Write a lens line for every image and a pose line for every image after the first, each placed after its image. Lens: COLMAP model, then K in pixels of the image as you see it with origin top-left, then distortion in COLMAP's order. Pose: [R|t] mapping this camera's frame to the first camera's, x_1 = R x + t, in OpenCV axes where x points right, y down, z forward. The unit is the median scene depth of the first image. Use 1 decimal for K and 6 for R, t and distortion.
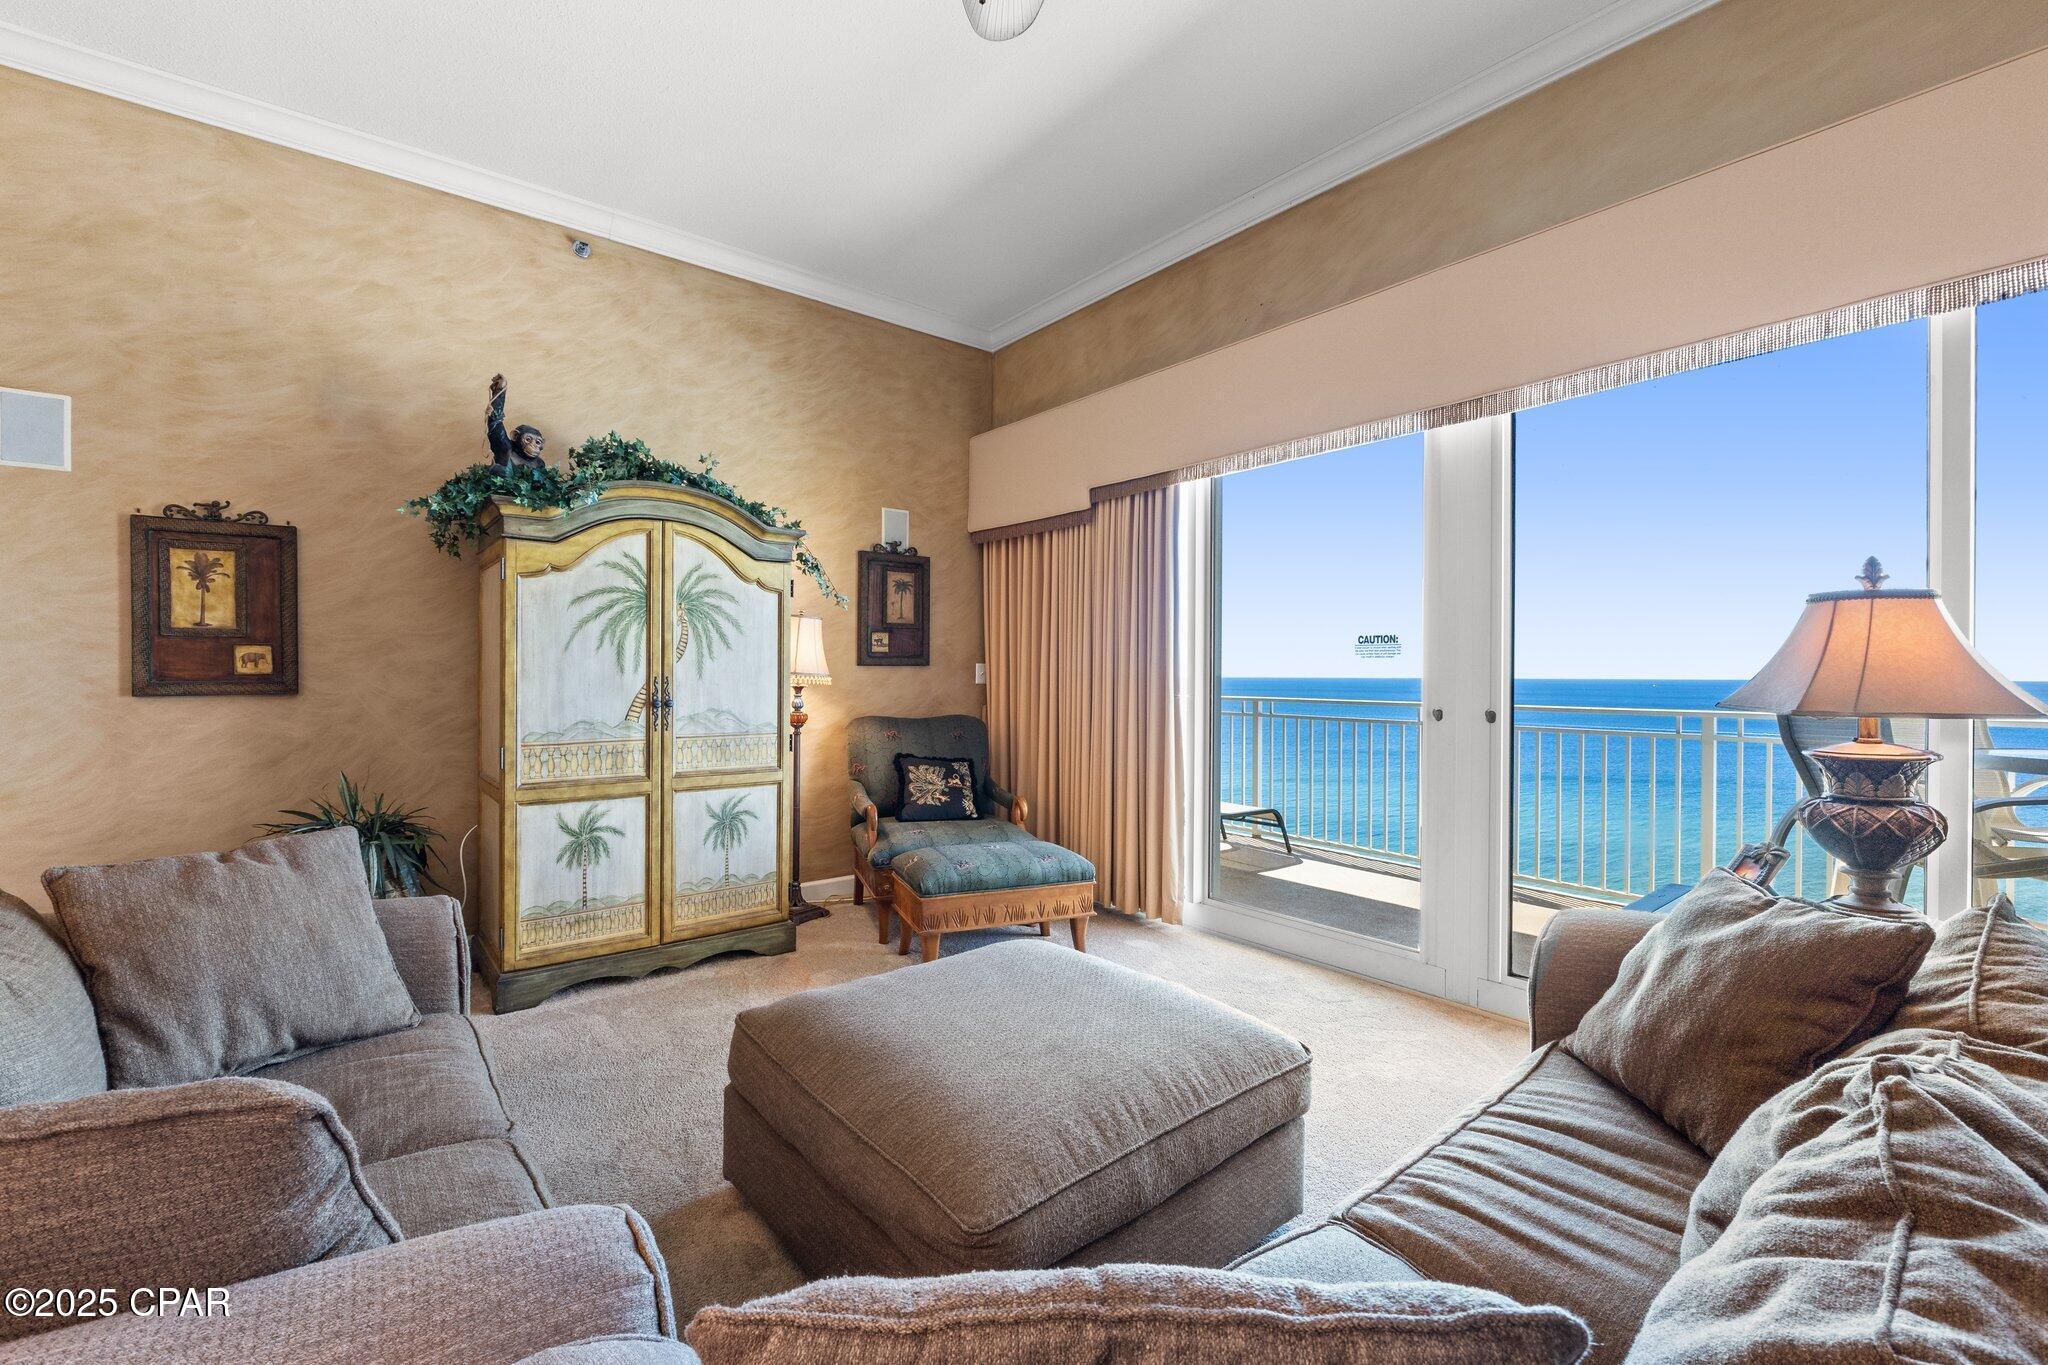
lens RADIAL K [[857.5, 0, 1004.1], [0, 857.5, 677.5], [0, 0, 1]] dist [-0.004272, -0.000942]
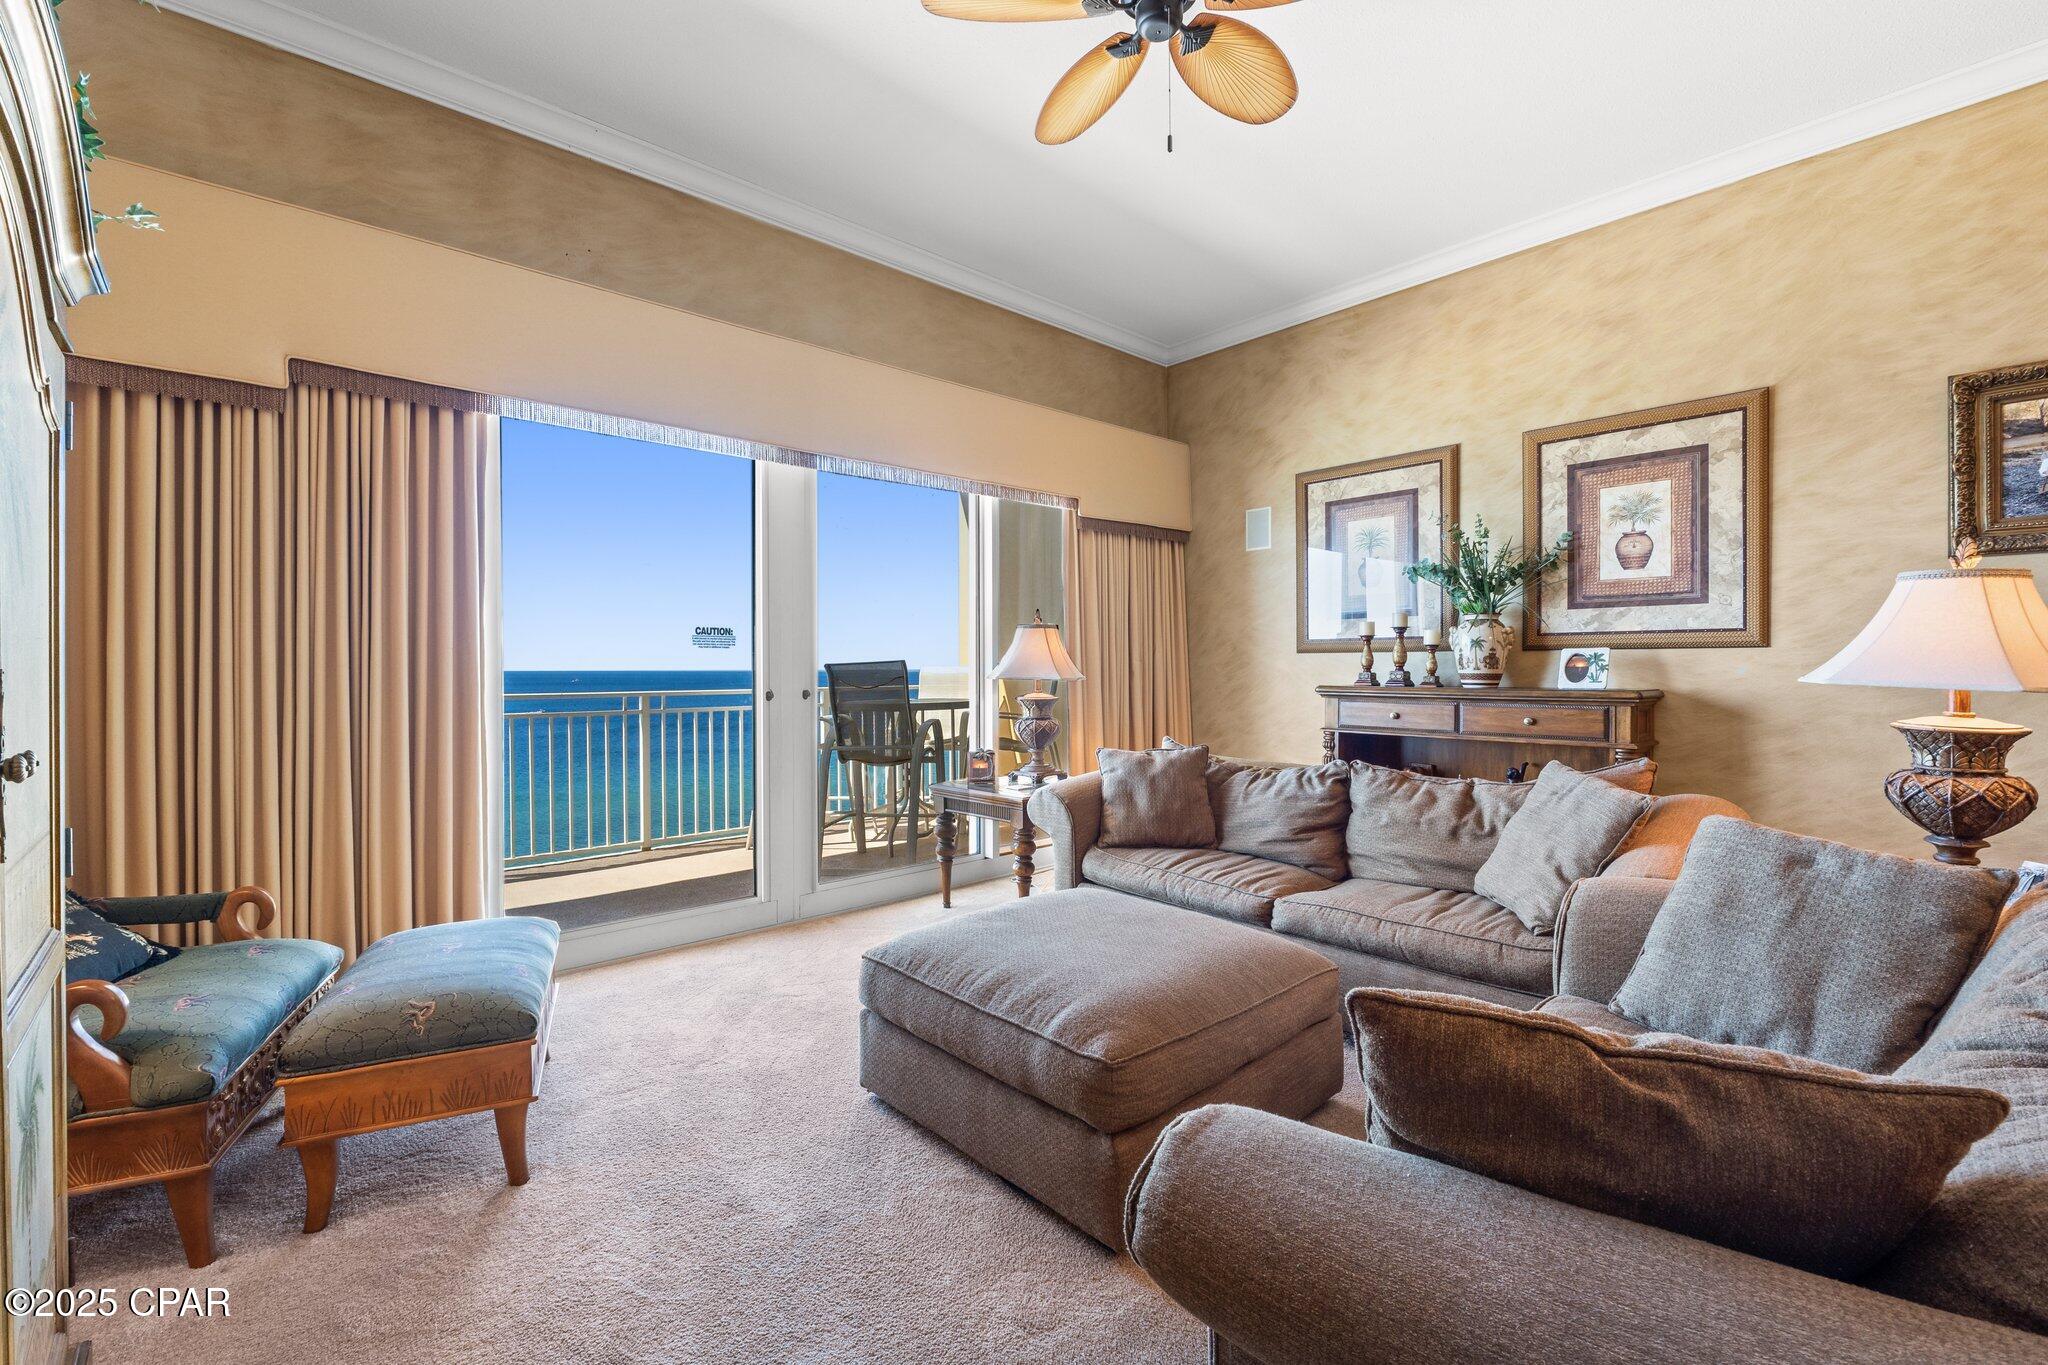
lens RADIAL K [[863.6, 0, 1009.2], [0, 863.6, 670.1], [0, 0, 1]] dist [-0.001688, -0.000430]
pose [[-0.061919, -0.007268, 0.998055, -0.704752], [0.006193, 0.999951, 0.007666, -0.000524], [-0.998062, 0.006655, -0.061871, 0.688308]]
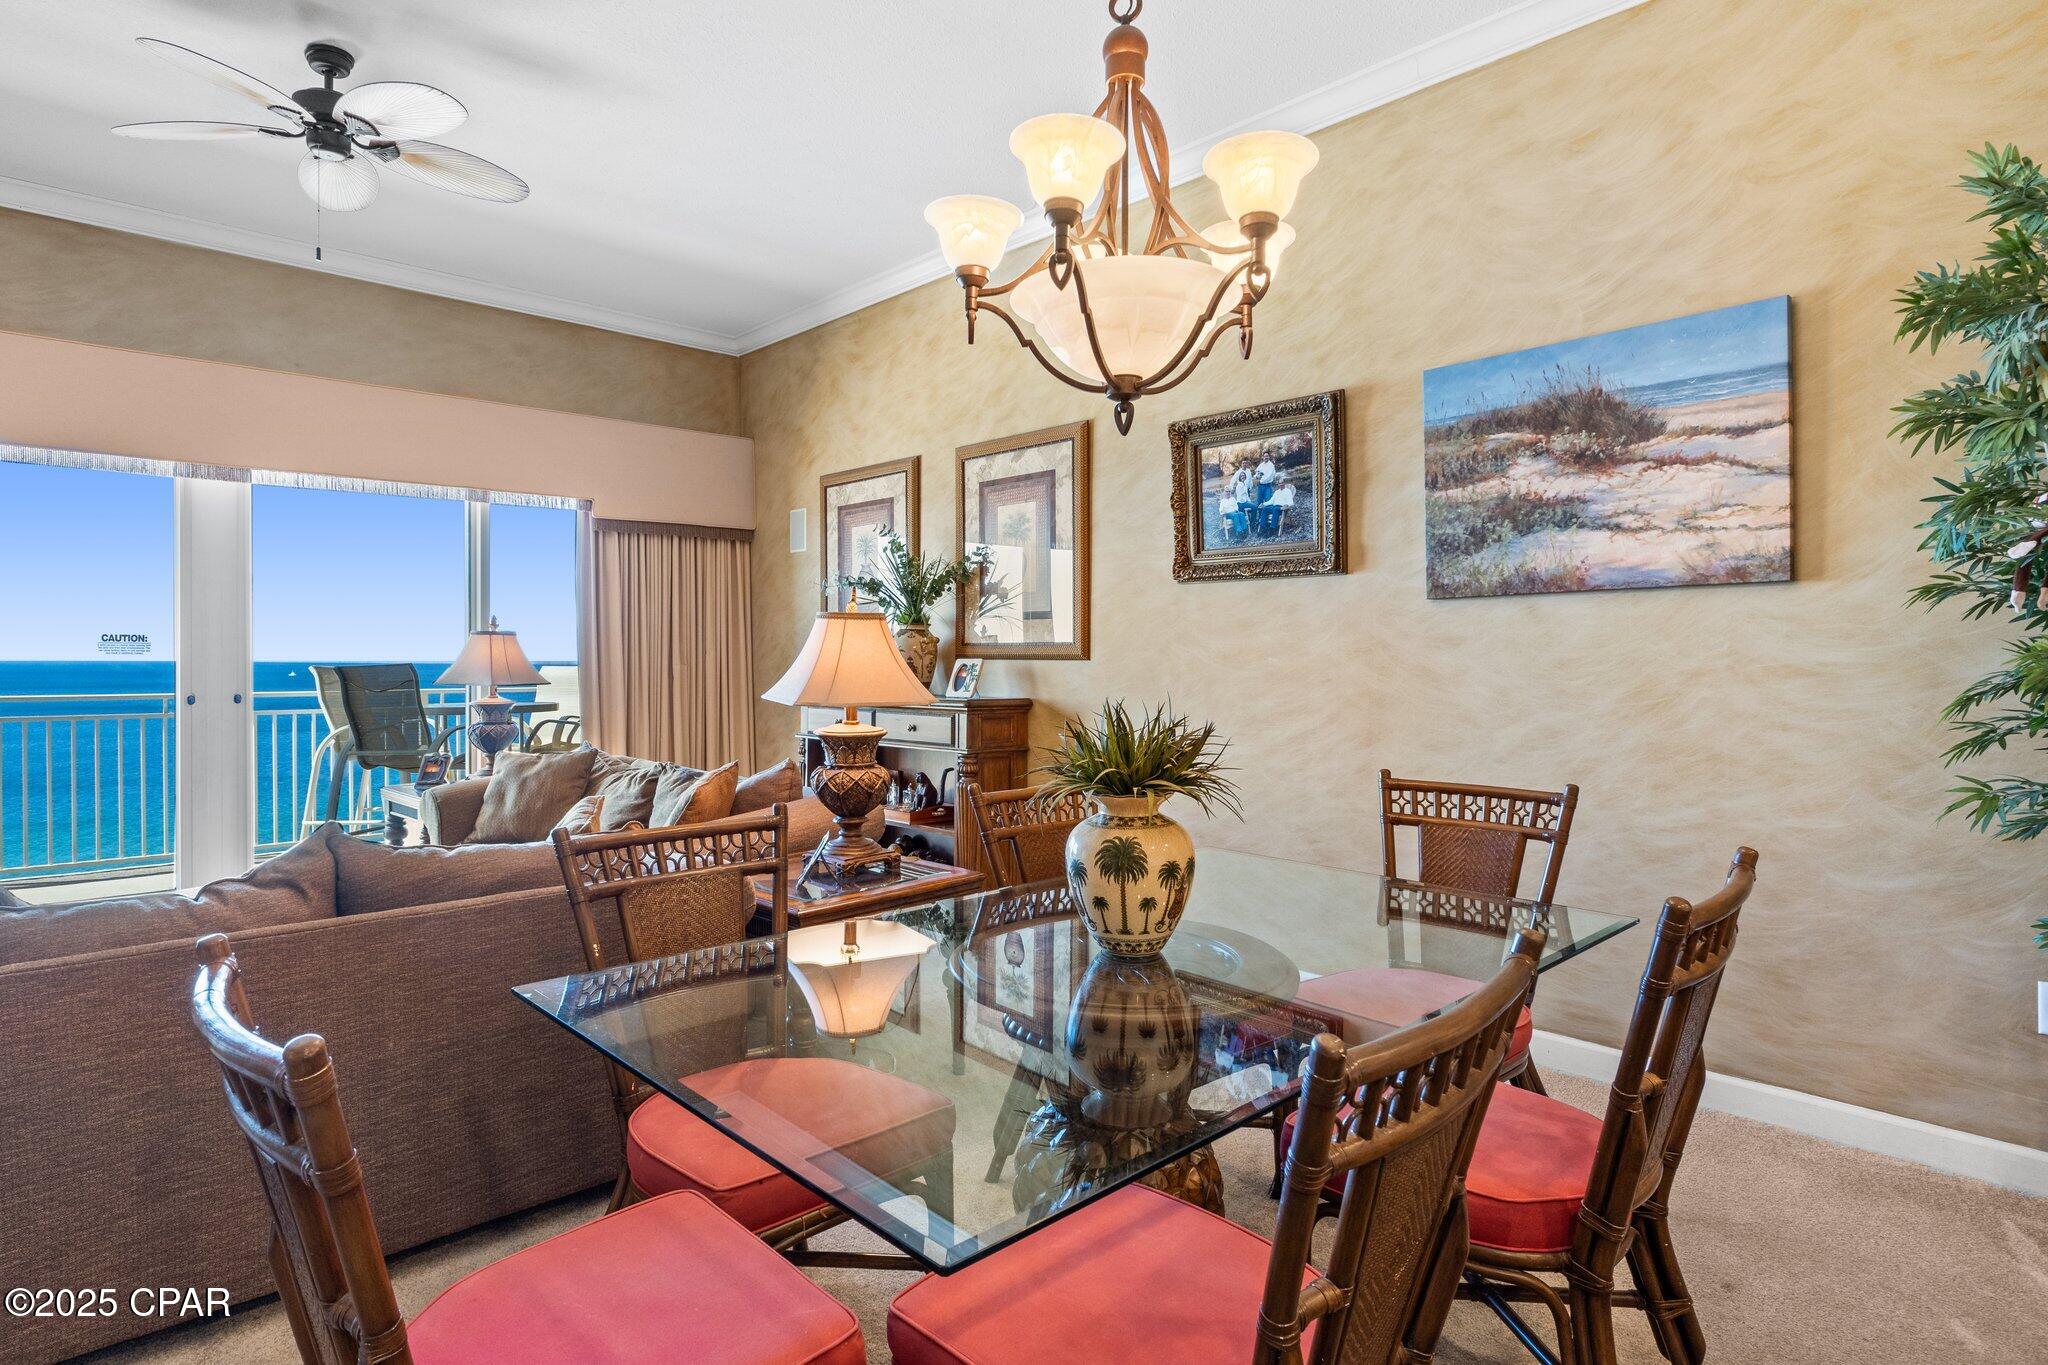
lens RADIAL K [[1113.9, 0, 998.9], [0, 1113.9, 670.4], [0, 0, 1]] dist [-0.004409, -0.000545]
pose [[-0.081188, -0.014481, 0.996594, -1.163982], [0.000766, 0.999893, 0.014591, -0.022714], [-0.996699, 0.001948, -0.081168, -0.056636]]
